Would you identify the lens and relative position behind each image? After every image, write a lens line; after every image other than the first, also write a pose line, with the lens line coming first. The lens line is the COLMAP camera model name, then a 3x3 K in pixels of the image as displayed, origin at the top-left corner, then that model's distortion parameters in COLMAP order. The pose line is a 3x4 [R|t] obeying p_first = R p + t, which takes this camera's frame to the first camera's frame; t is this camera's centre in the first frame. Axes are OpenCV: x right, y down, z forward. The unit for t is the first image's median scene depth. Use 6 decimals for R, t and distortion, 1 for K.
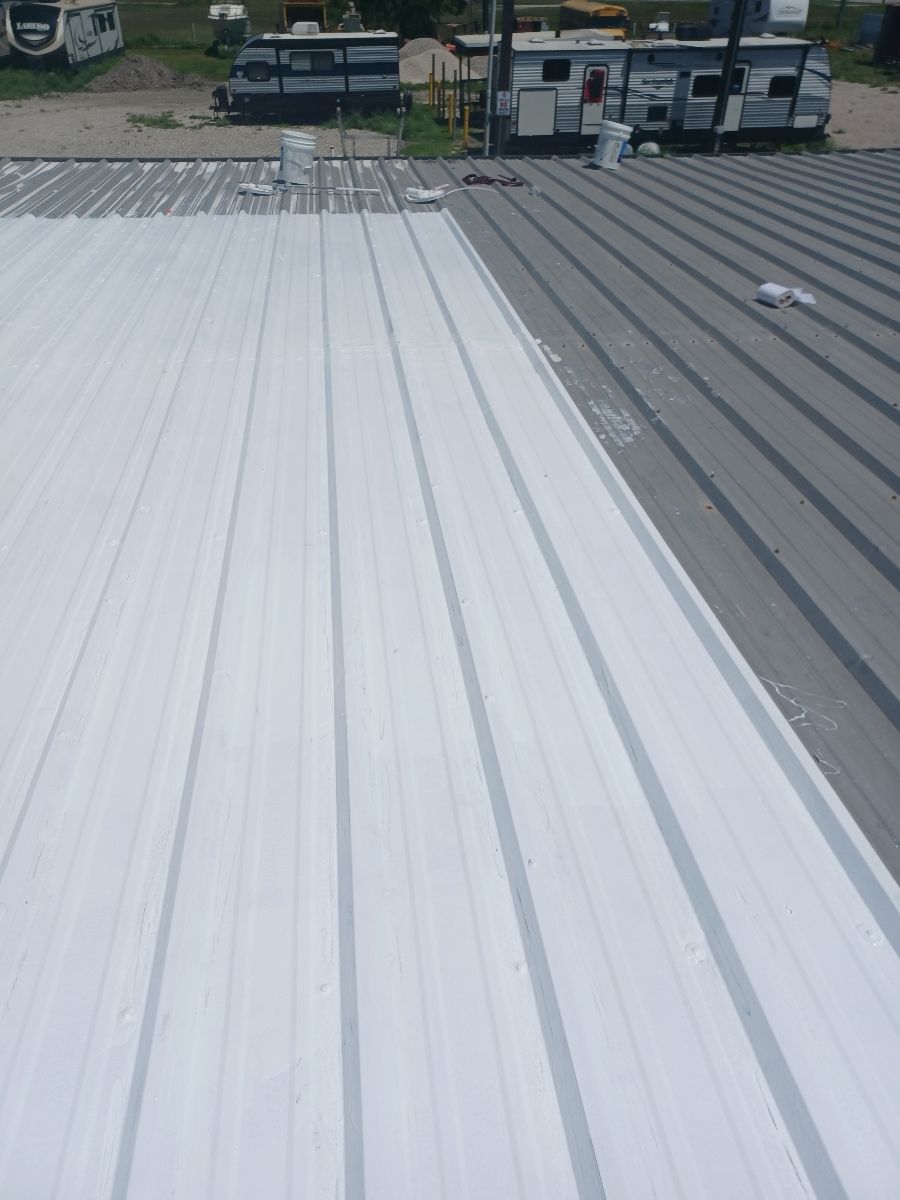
lens RADIAL K [[868.3, 0, 447.4], [0, 868.3, 587.8], [0, 0, 1]] dist [0.035669, 0.003173]
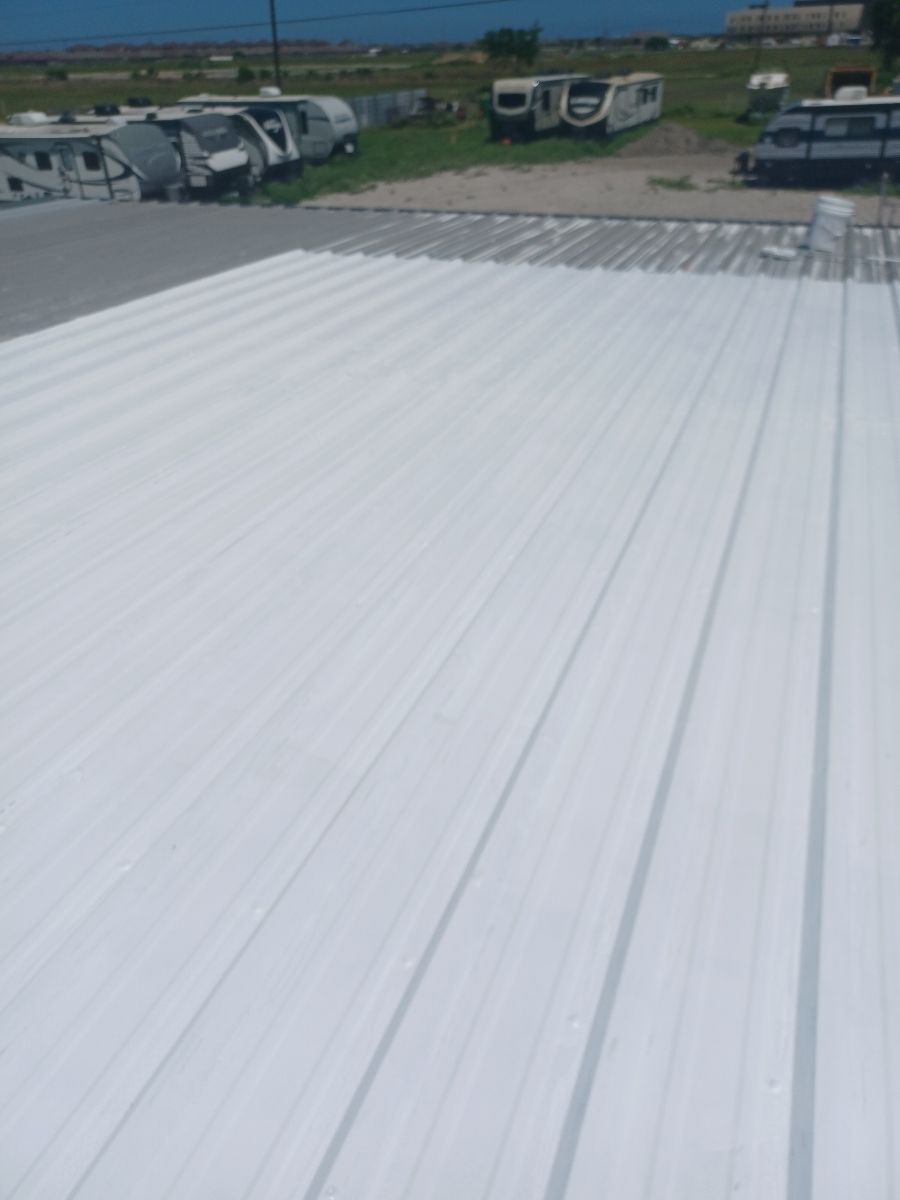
lens RADIAL K [[889.2, 0, 447.8], [0, 889.2, 597.0], [0, 0, 1]] dist [-0.036620, 0.061316]
pose [[0.874956, 0.226868, -0.427766, -0.007305], [-0.248234, 0.968682, 0.006006, 0.001294], [0.415732, 0.100931, 0.903870, -0.002959]]
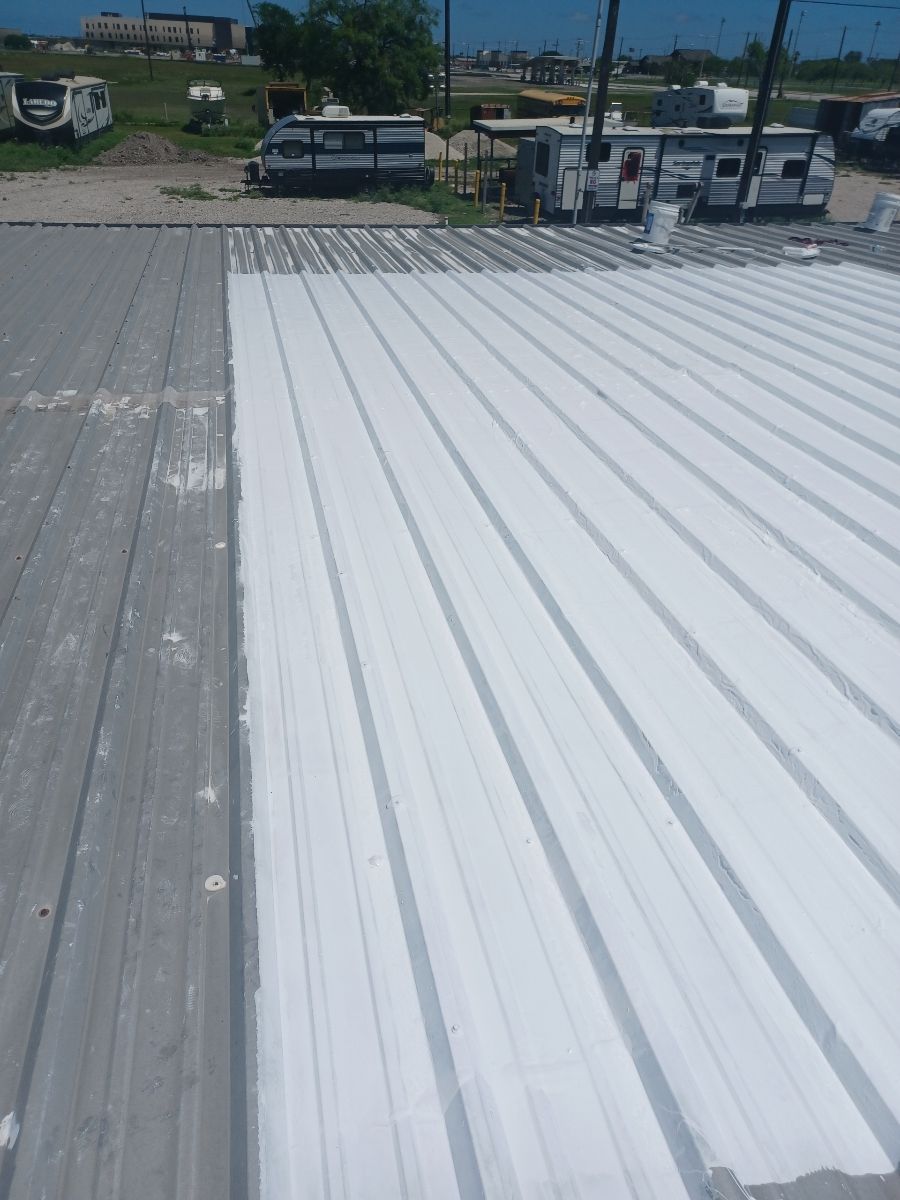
lens RADIAL K [[881.9, 0, 448.1], [0, 881.9, 574.3], [0, 0, 1]] dist [0.004848, 0.064441]
pose [[0.995437, -0.028454, 0.091081, -0.140970], [0.036124, 0.995836, -0.083701, 0.014496], [-0.088320, 0.086609, 0.992320, -0.023151]]
